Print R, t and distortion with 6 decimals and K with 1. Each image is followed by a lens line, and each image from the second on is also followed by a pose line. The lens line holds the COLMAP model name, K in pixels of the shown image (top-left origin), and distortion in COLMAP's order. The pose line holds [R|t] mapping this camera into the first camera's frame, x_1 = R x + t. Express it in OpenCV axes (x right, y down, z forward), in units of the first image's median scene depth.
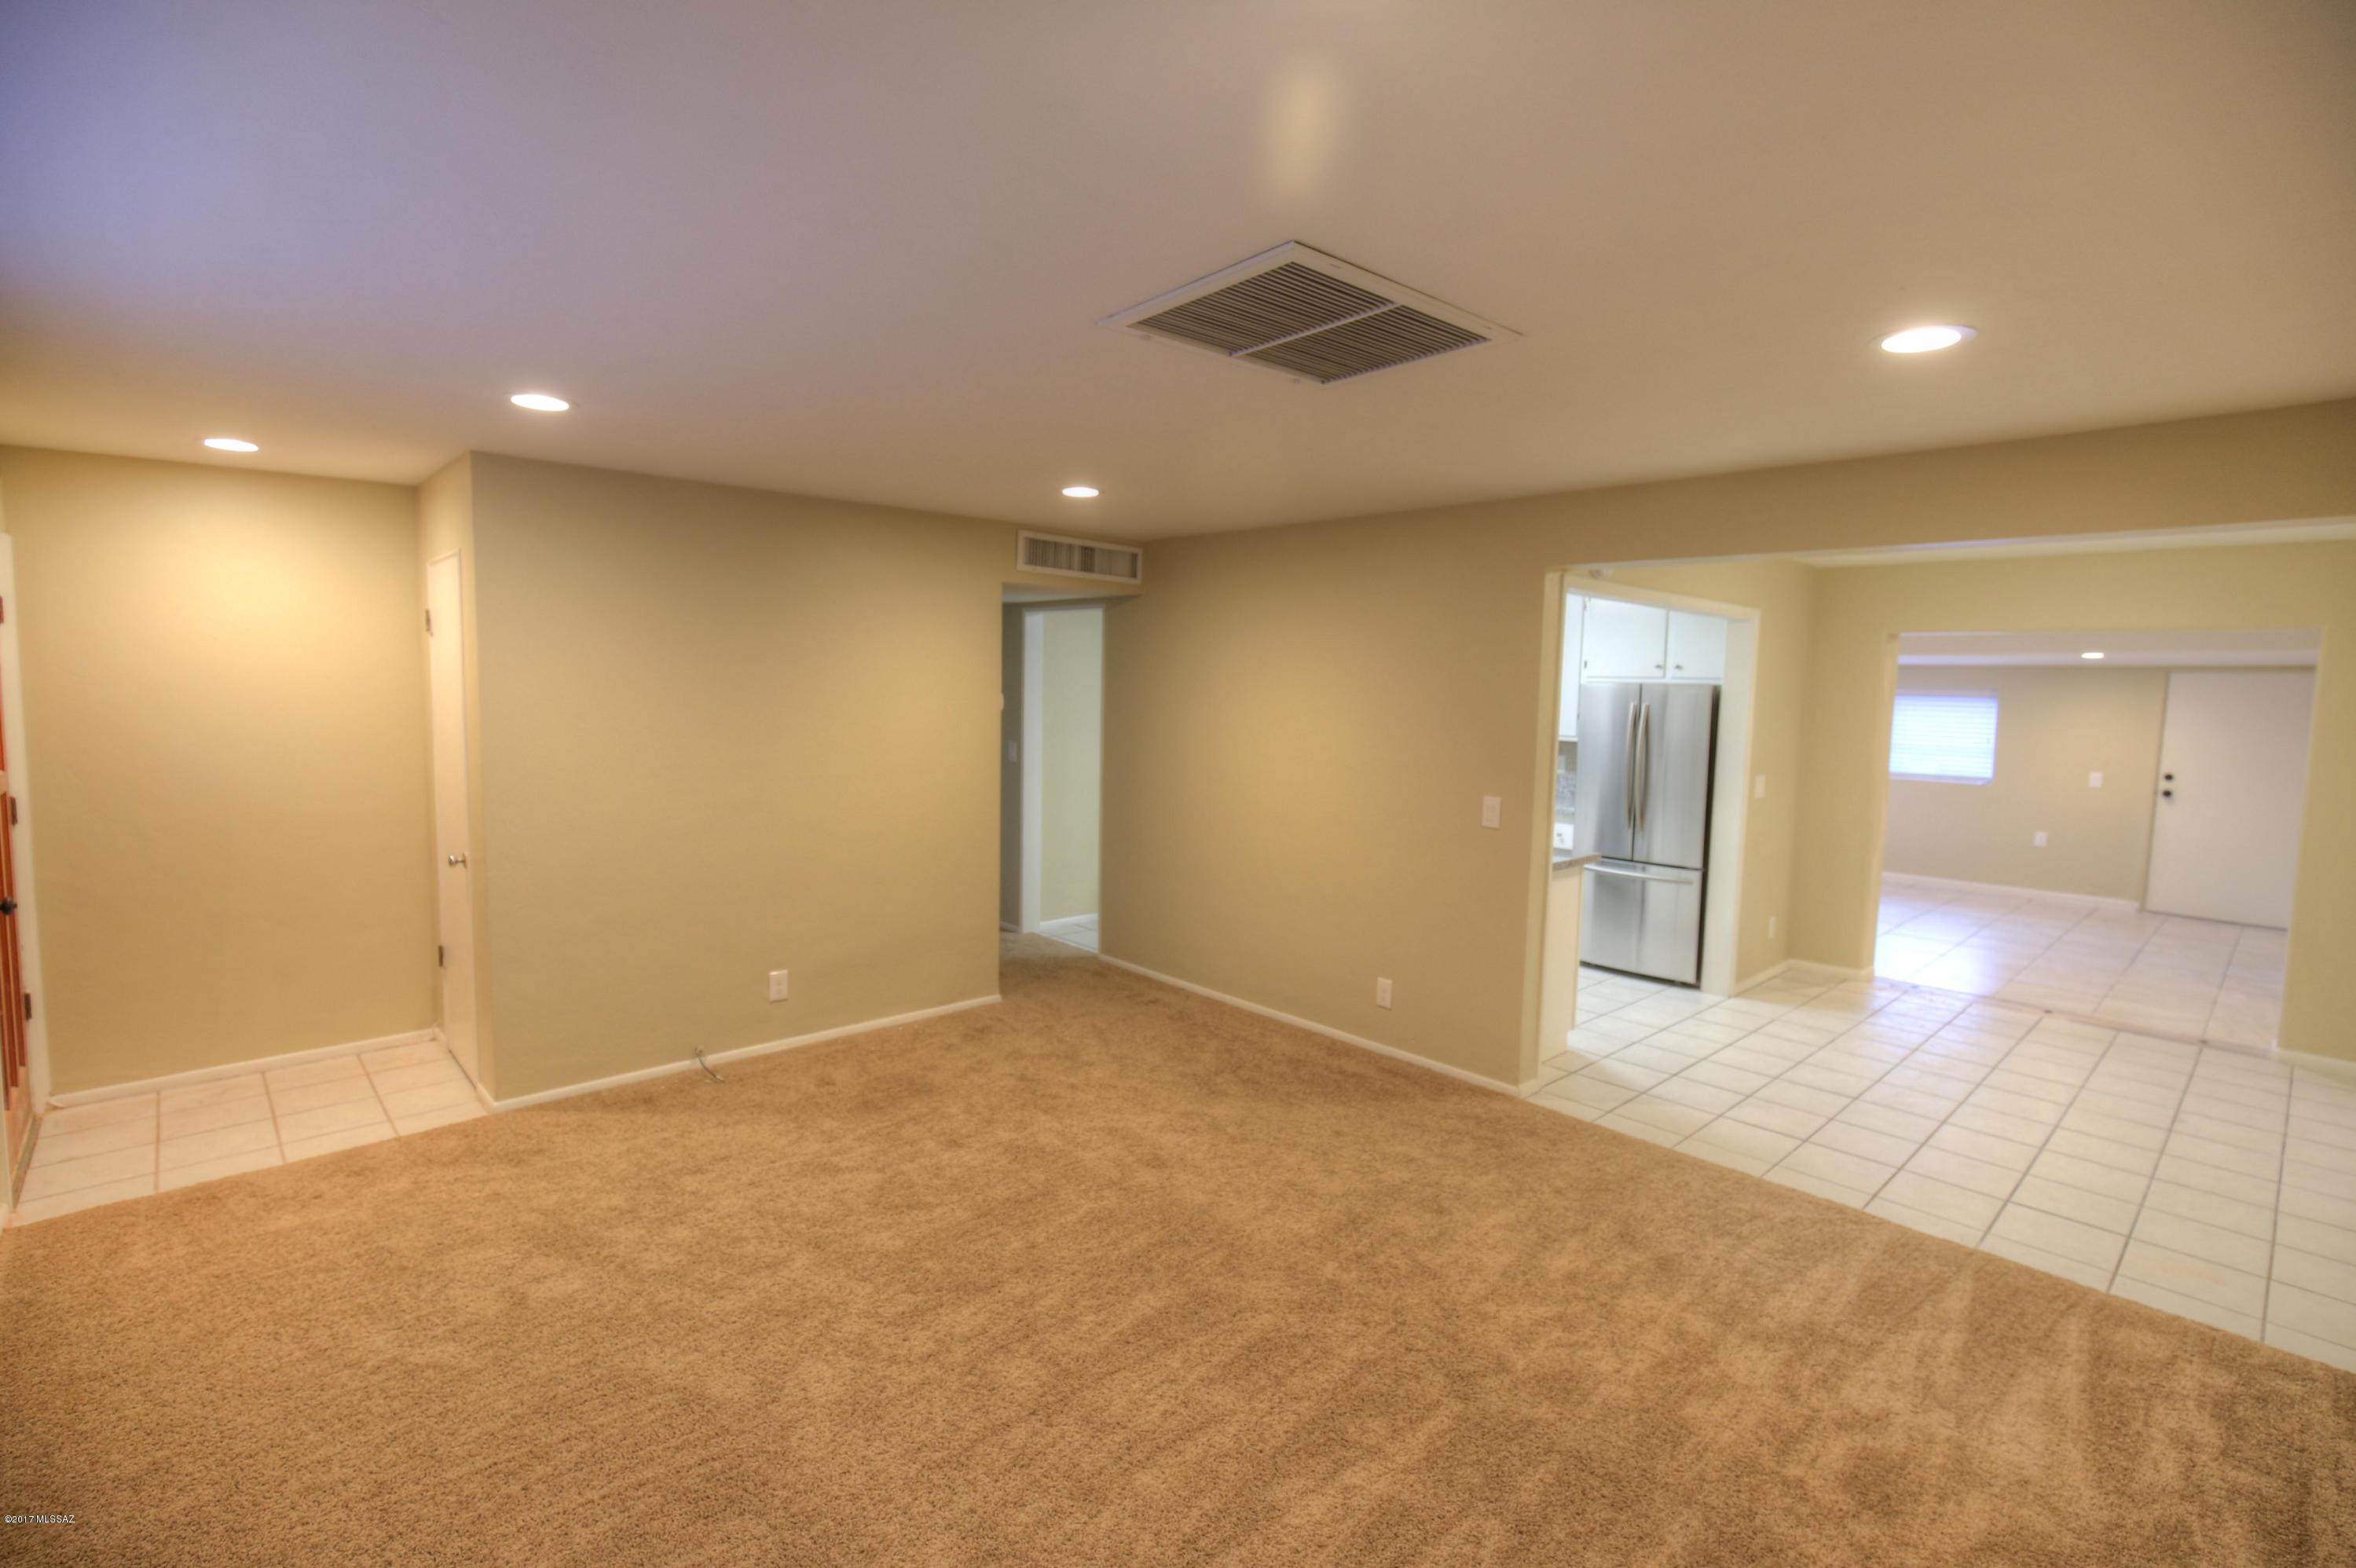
lens RADIAL K [[1079.3, 0, 1185.2], [0, 1079.3, 775.6], [0, 0, 1]] dist [-0.001777, 0.000057]
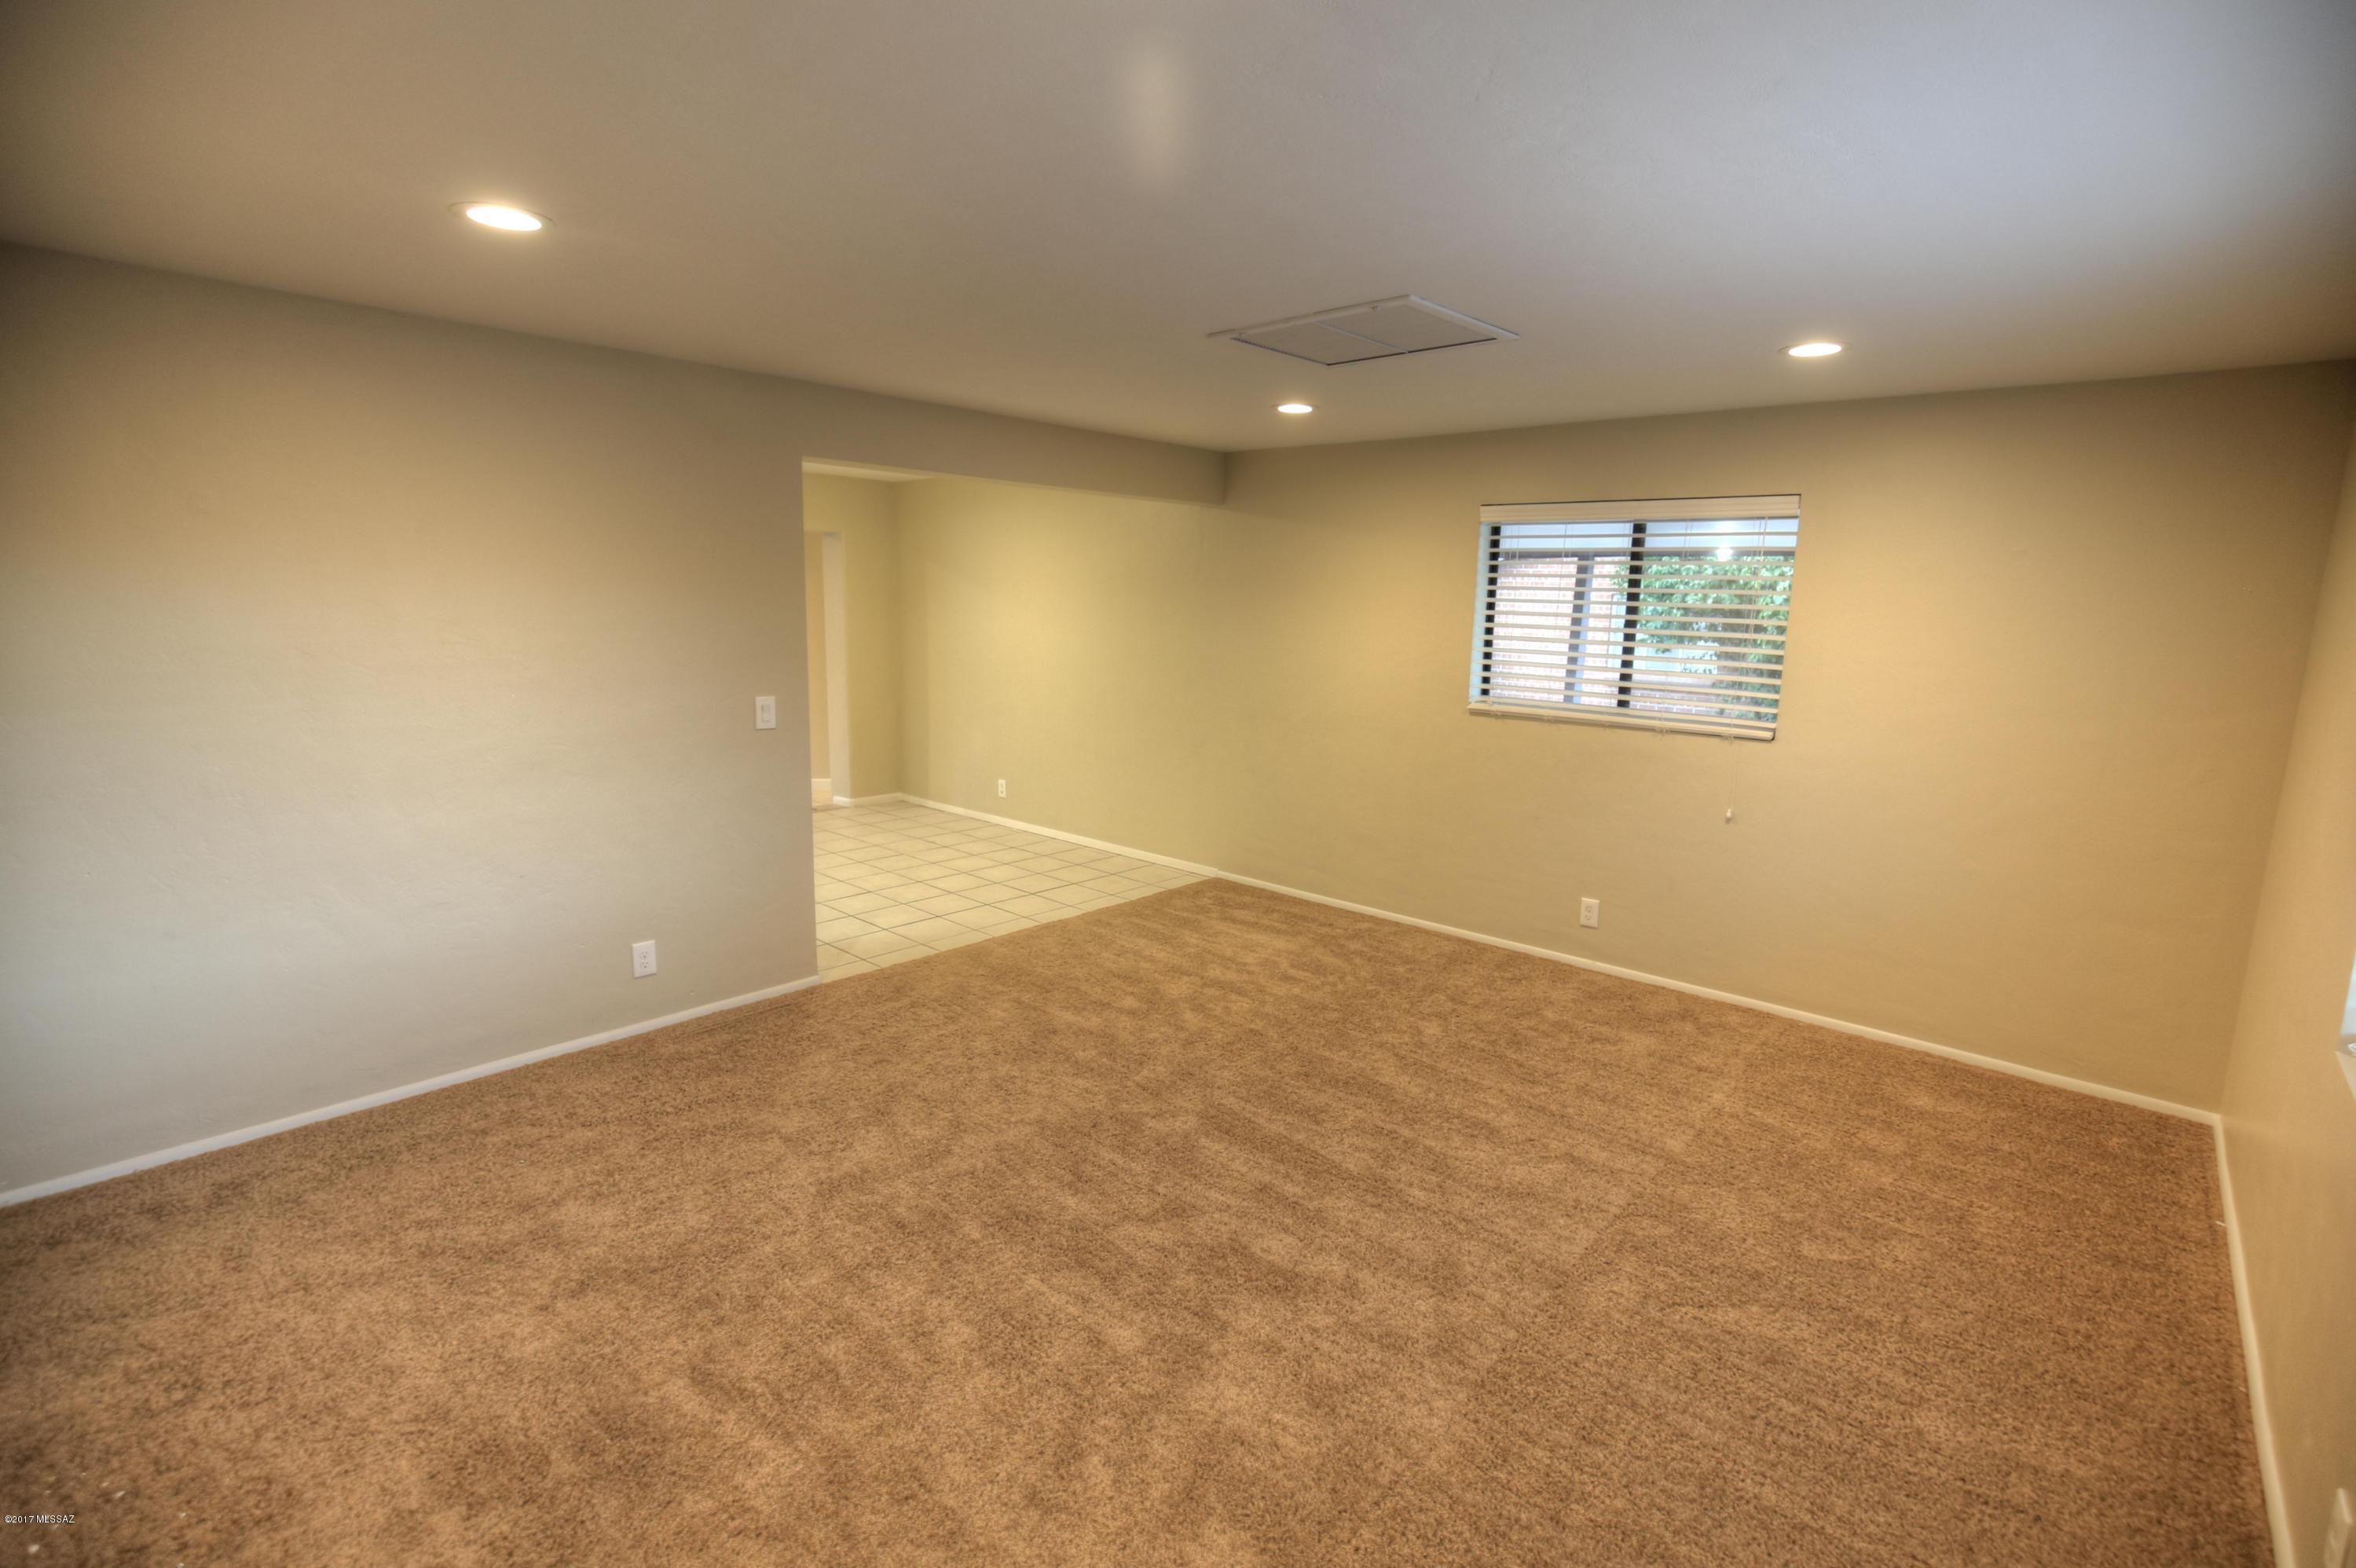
lens RADIAL K [[1092.3, 0, 1185.5], [0, 1092.3, 774.4], [0, 0, 1]] dist [-0.000596, 0.000419]
pose [[-0.085035, -0.187069, 0.978660, -0.885586], [0.066994, 0.978921, 0.192940, -0.093151], [-0.994123, 0.081971, -0.070710, 0.903051]]
